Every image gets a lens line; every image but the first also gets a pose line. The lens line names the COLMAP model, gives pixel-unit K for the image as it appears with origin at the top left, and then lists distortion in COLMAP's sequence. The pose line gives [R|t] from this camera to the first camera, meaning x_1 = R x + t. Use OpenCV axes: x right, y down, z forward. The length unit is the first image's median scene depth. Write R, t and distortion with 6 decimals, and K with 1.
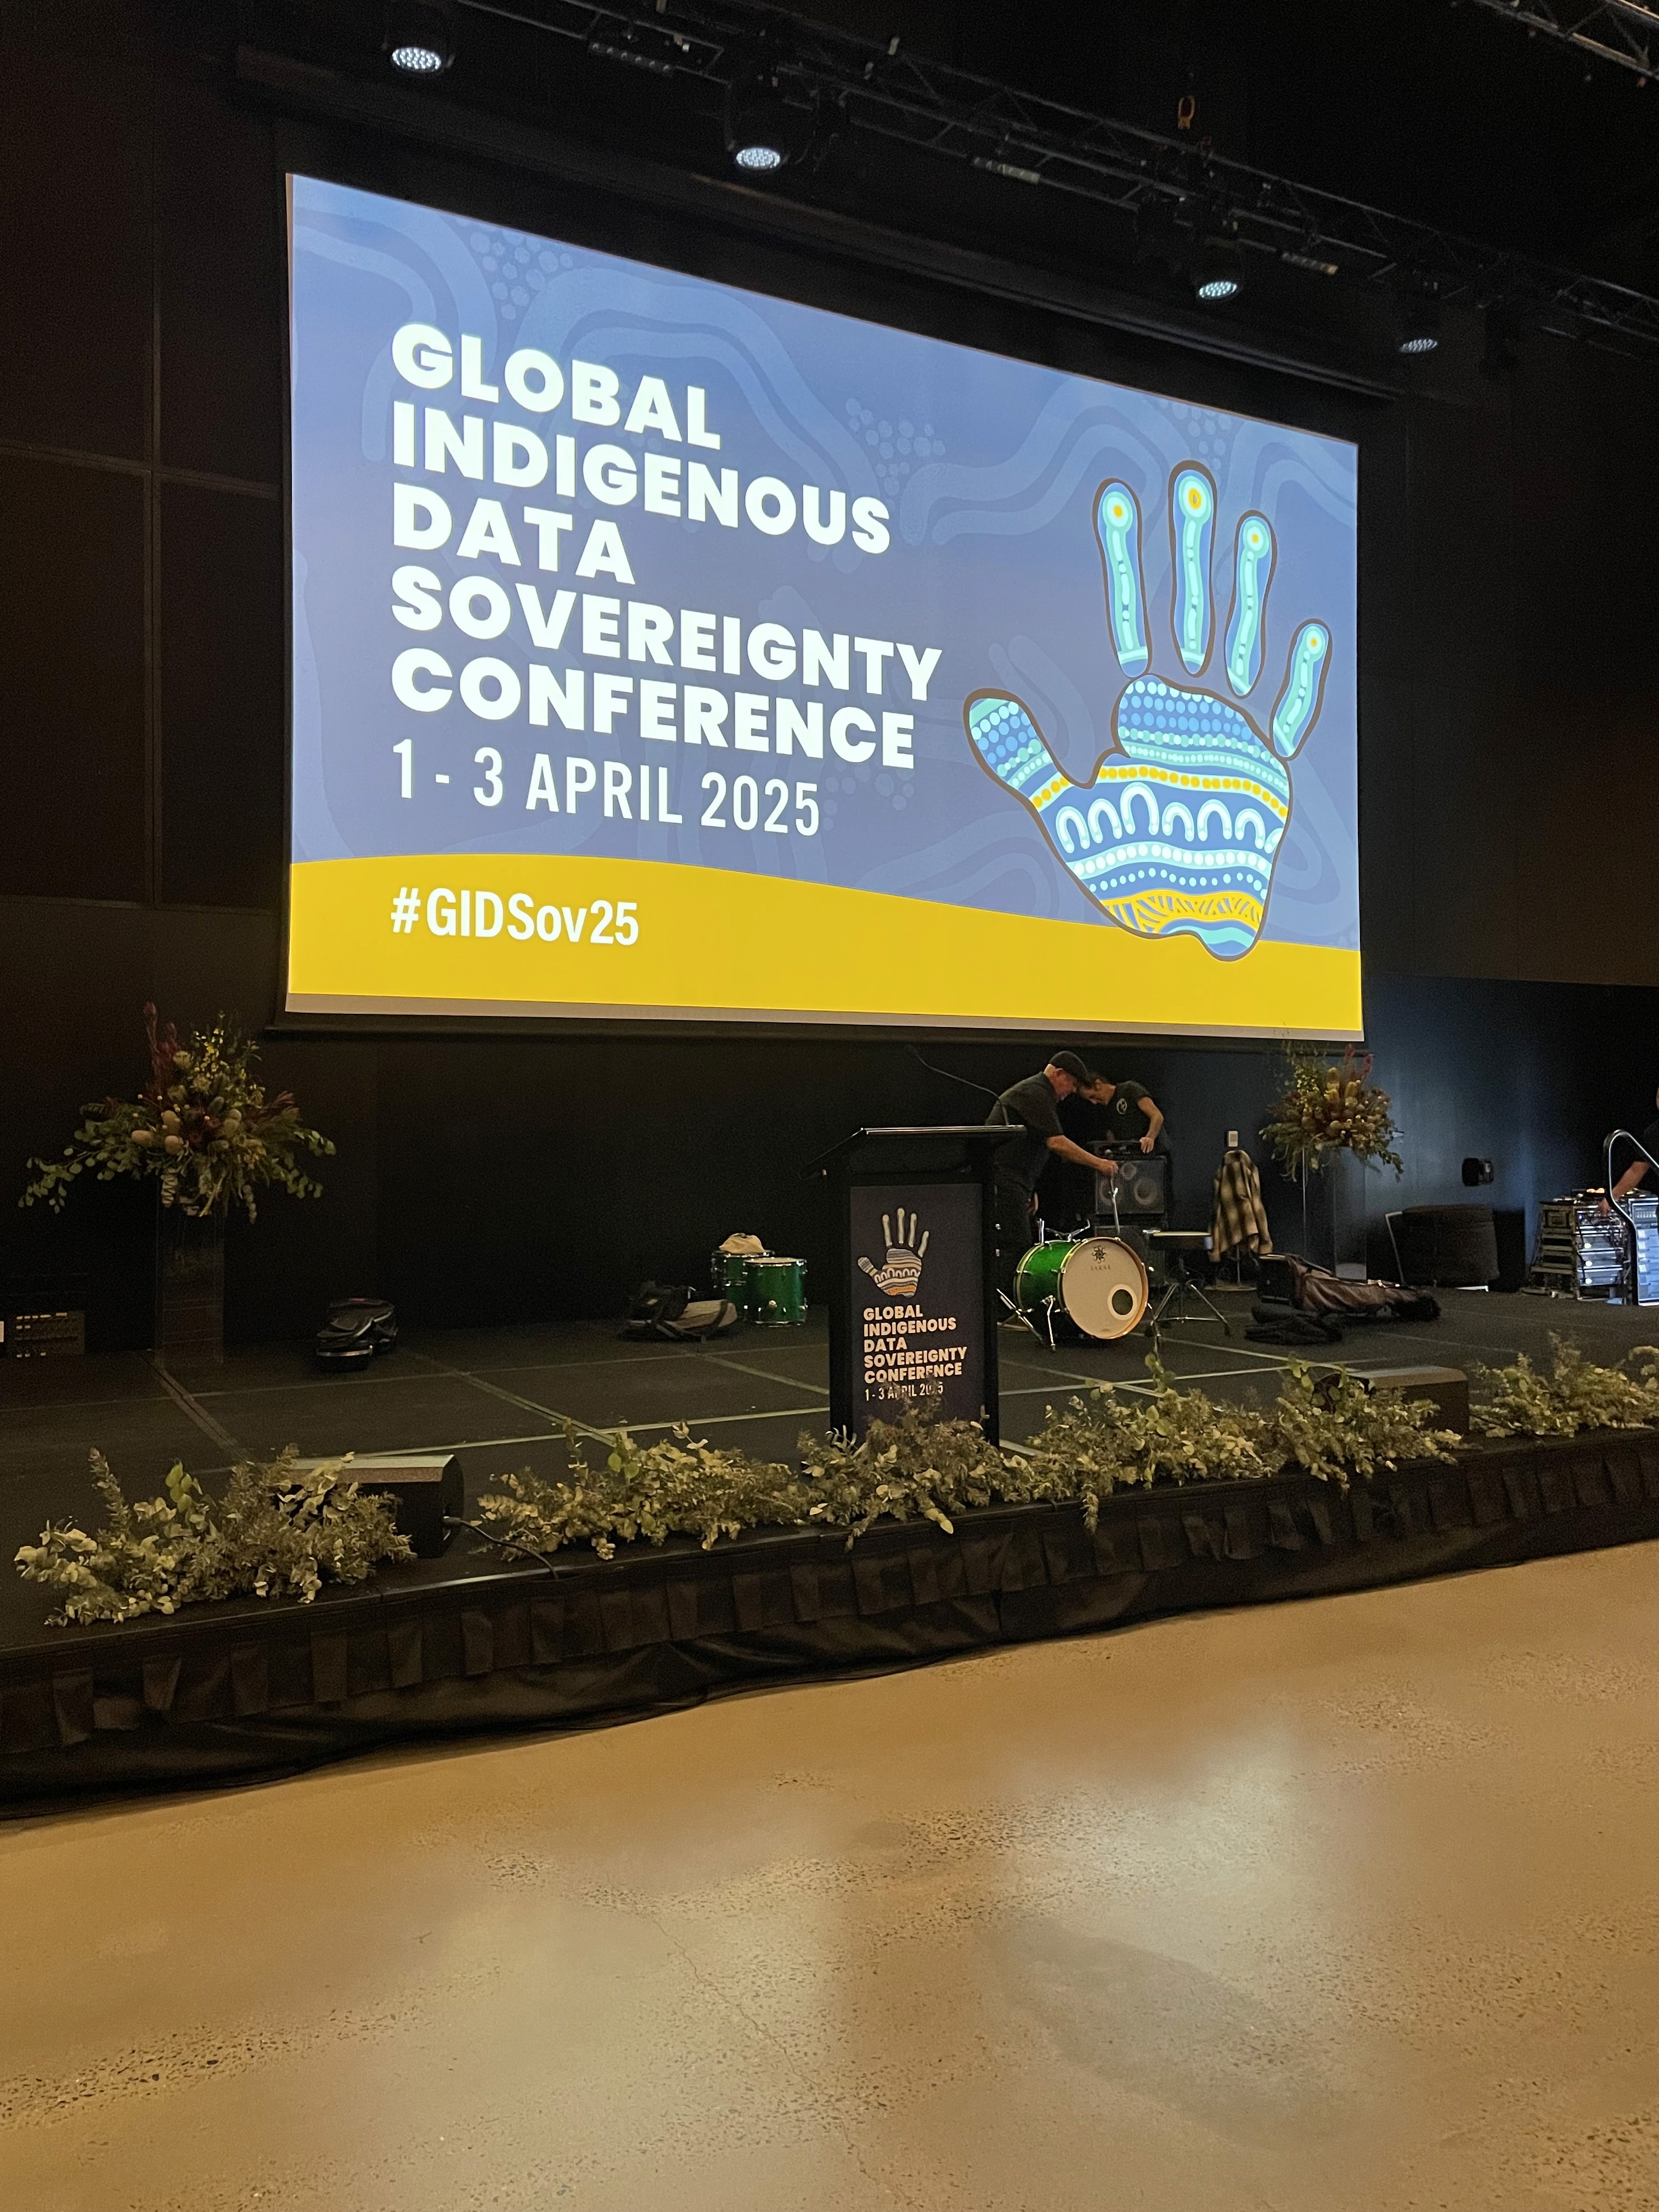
lens RADIAL K [[1695.3, 0, 829.5], [0, 1695.3, 1106.0], [0, 0, 1]] dist [0.120694, -0.225807]
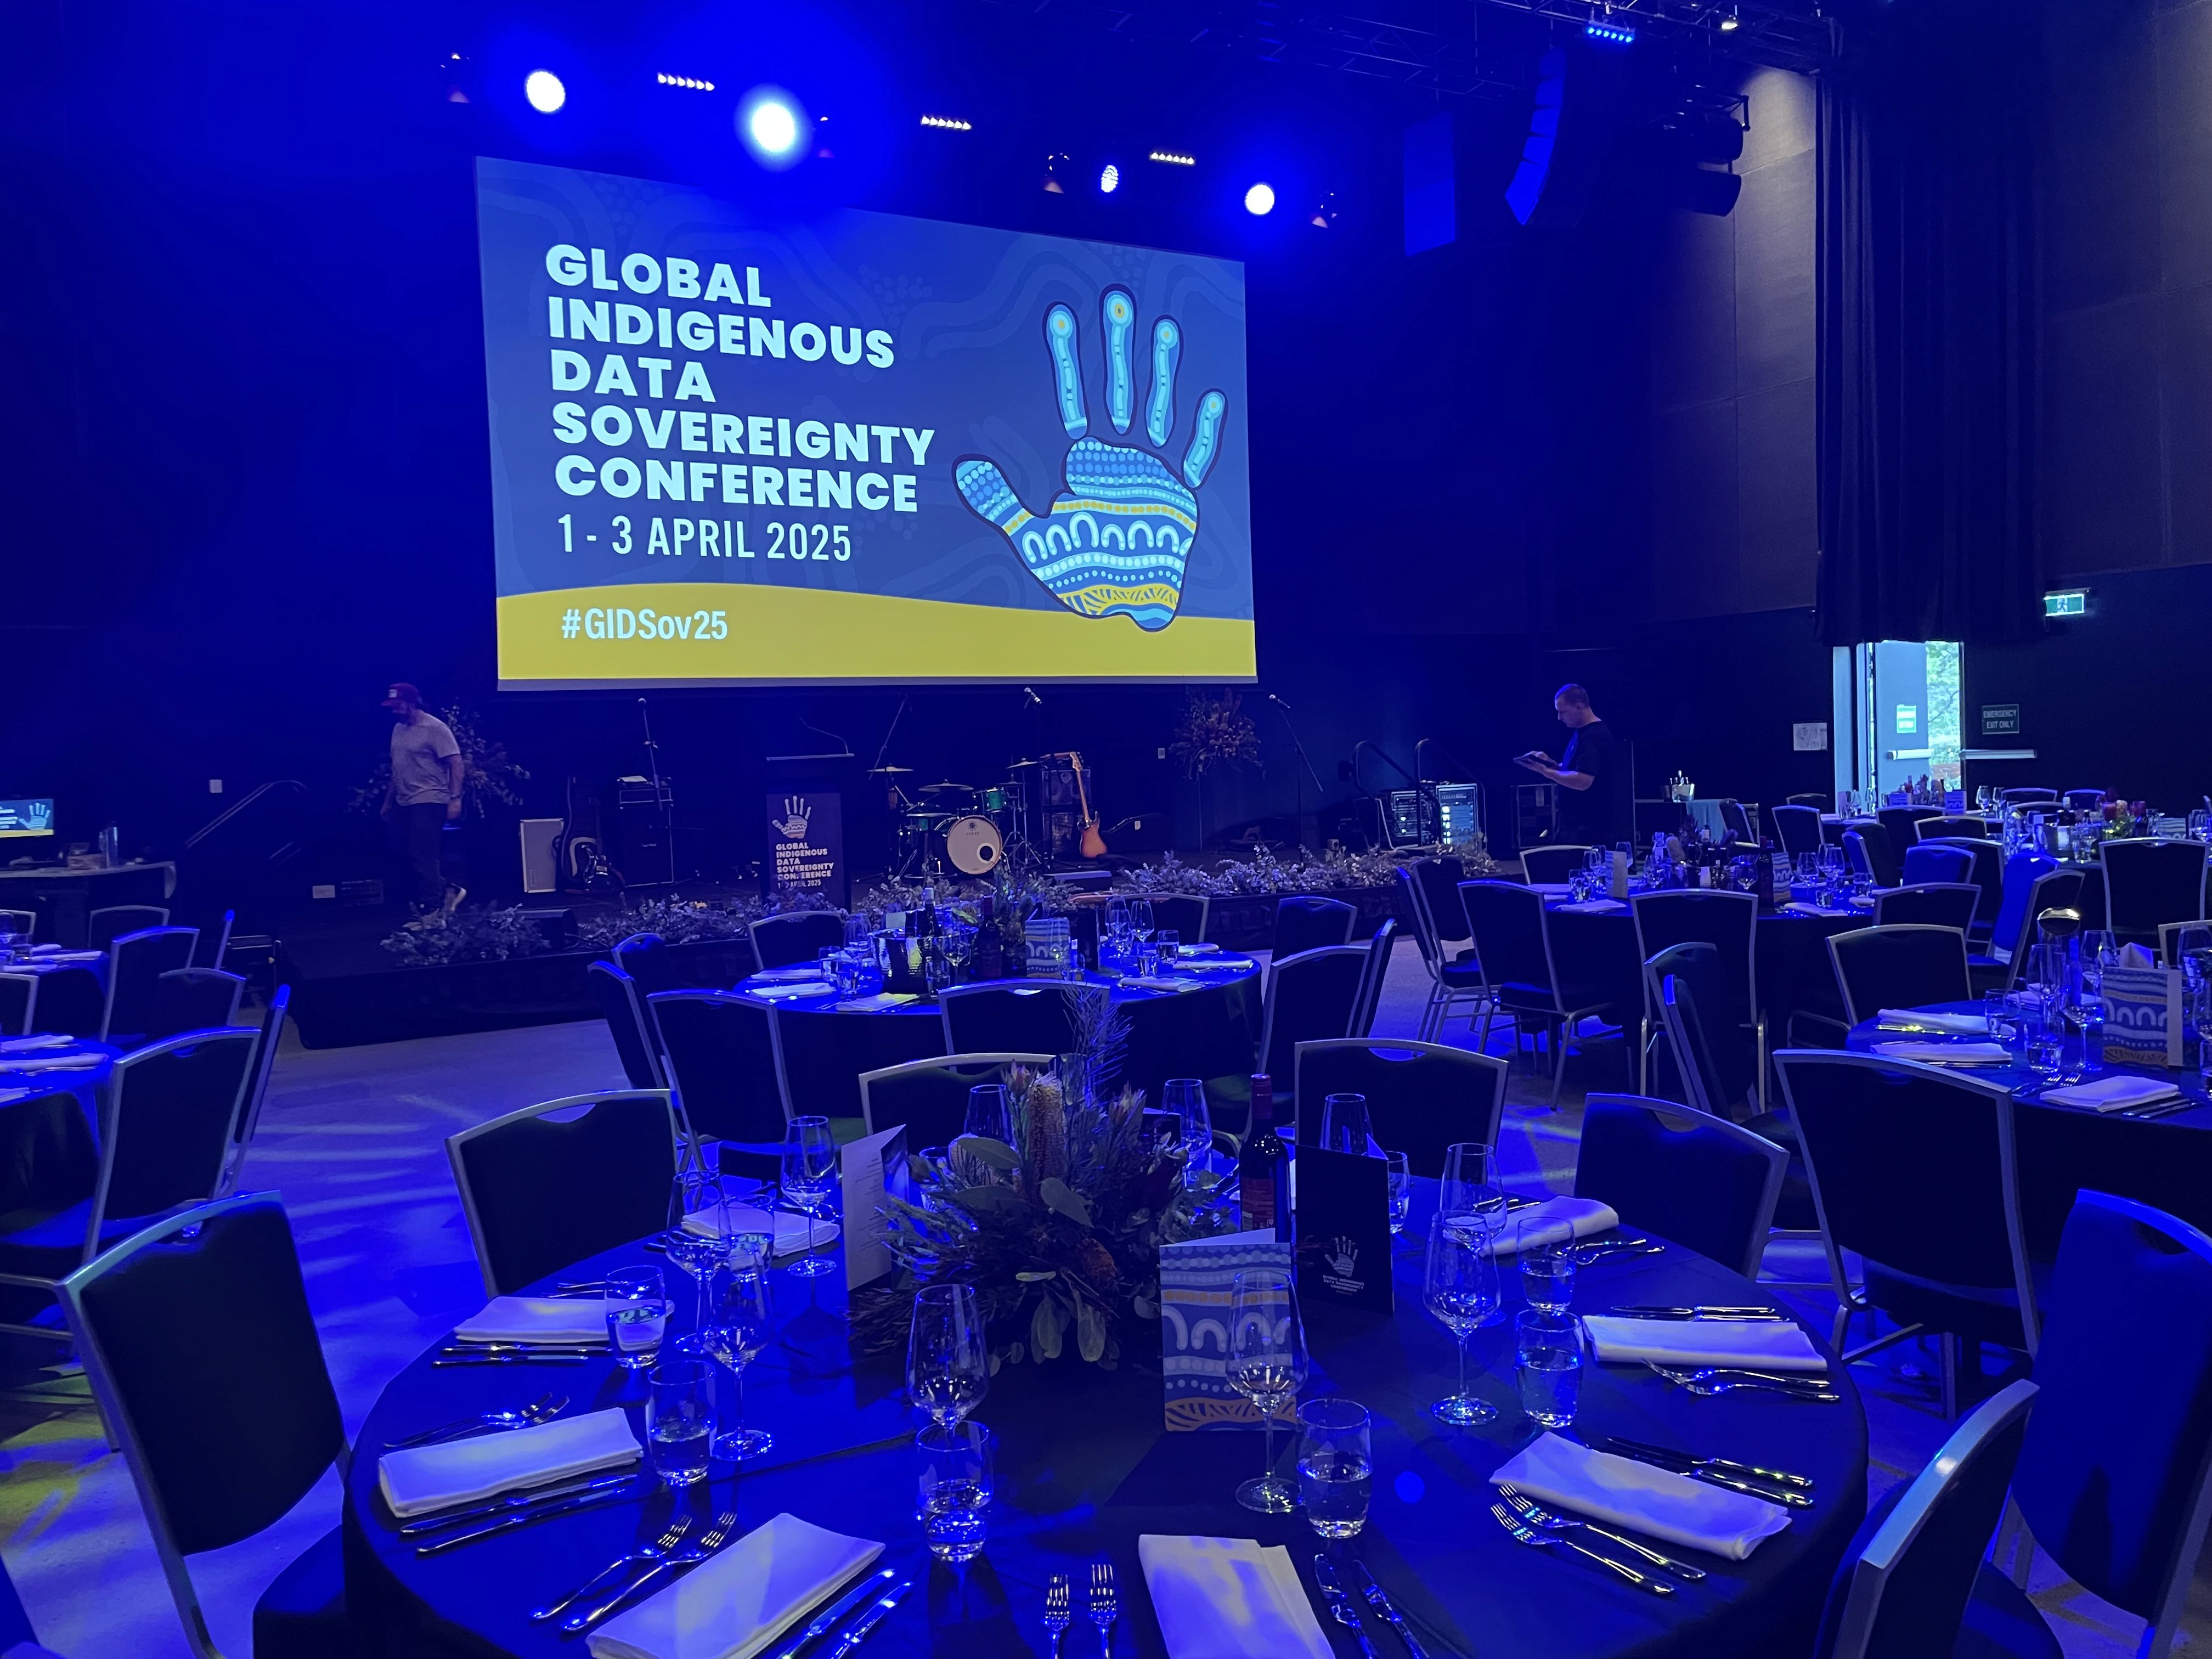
lens RADIAL K [[1695.3, 0, 1106.0], [0, 1695.3, 829.5], [0, 0, 1]] dist [0.120694, -0.225807]
pose [[0.999521, -0.028304, 0.012517, 0.199480], [0.027476, 0.997697, 0.062022, -0.008420], [-0.014243, -0.061648, 0.997996, -0.542021]]
